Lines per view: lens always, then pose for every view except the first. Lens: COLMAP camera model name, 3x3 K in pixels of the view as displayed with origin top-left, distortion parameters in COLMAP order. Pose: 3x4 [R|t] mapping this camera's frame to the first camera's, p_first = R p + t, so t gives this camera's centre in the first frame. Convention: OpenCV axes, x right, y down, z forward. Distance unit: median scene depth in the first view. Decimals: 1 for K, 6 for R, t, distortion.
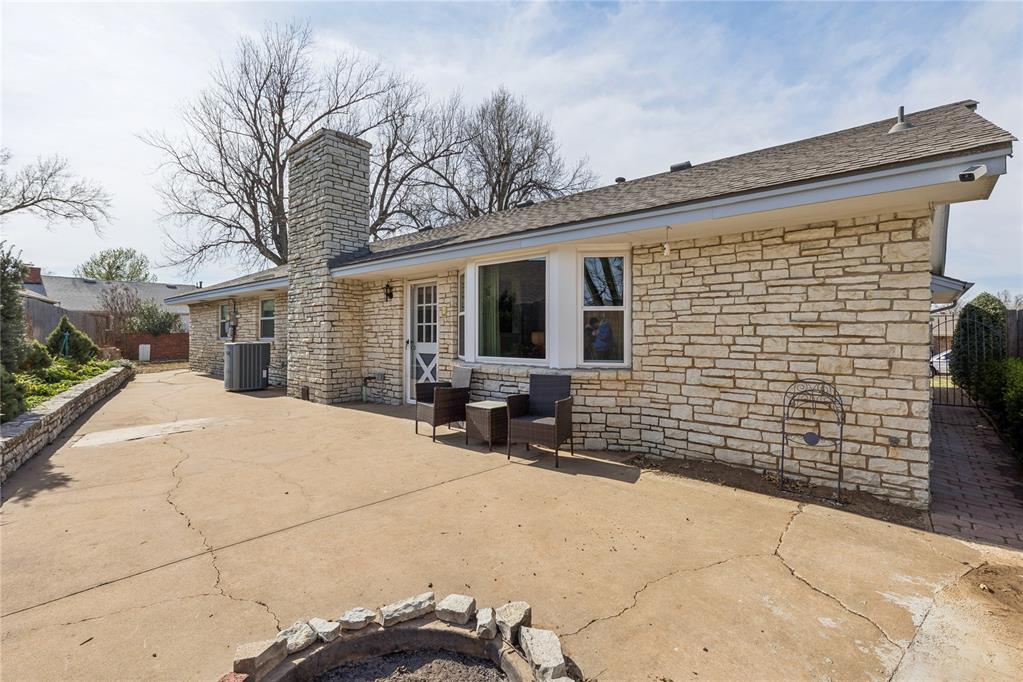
lens RADIAL K [[457.9, 0, 512.1], [0, 457.9, 341.4], [0, 0, 1]] dist [0.003310, -0.000227]
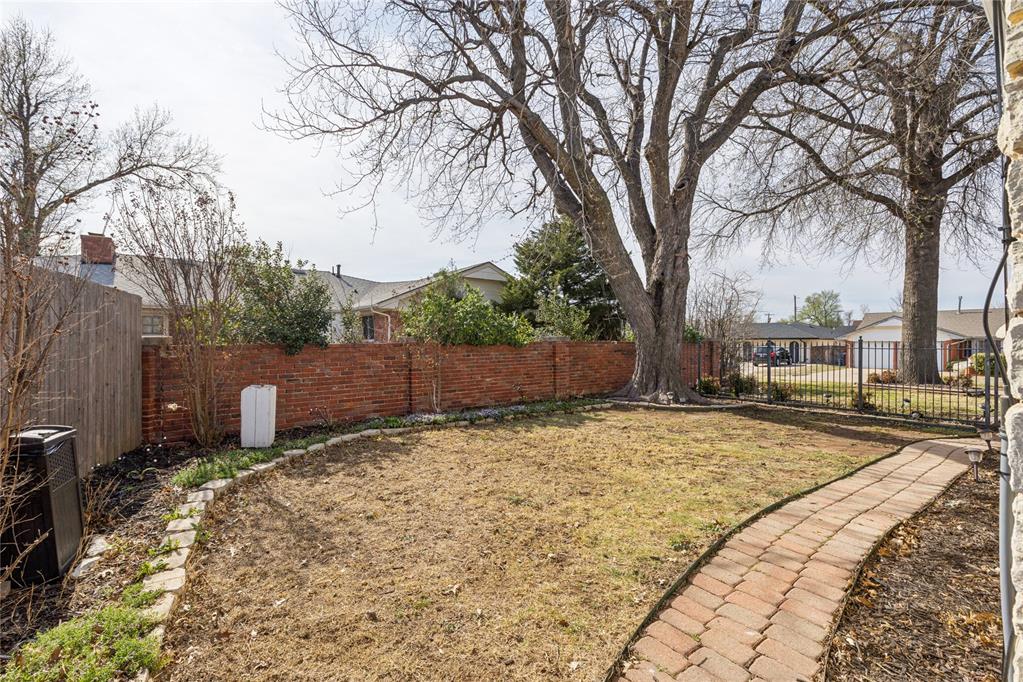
lens RADIAL K [[457.9, 0, 512.1], [0, 457.9, 341.4], [0, 0, 1]] dist [0.003310, -0.000227]
pose [[0.984280, -0.009964, -0.176336, -0.292381], [0.007995, 0.999898, -0.011876, -0.008127], [0.176436, 0.010280, 0.984258, 0.366813]]
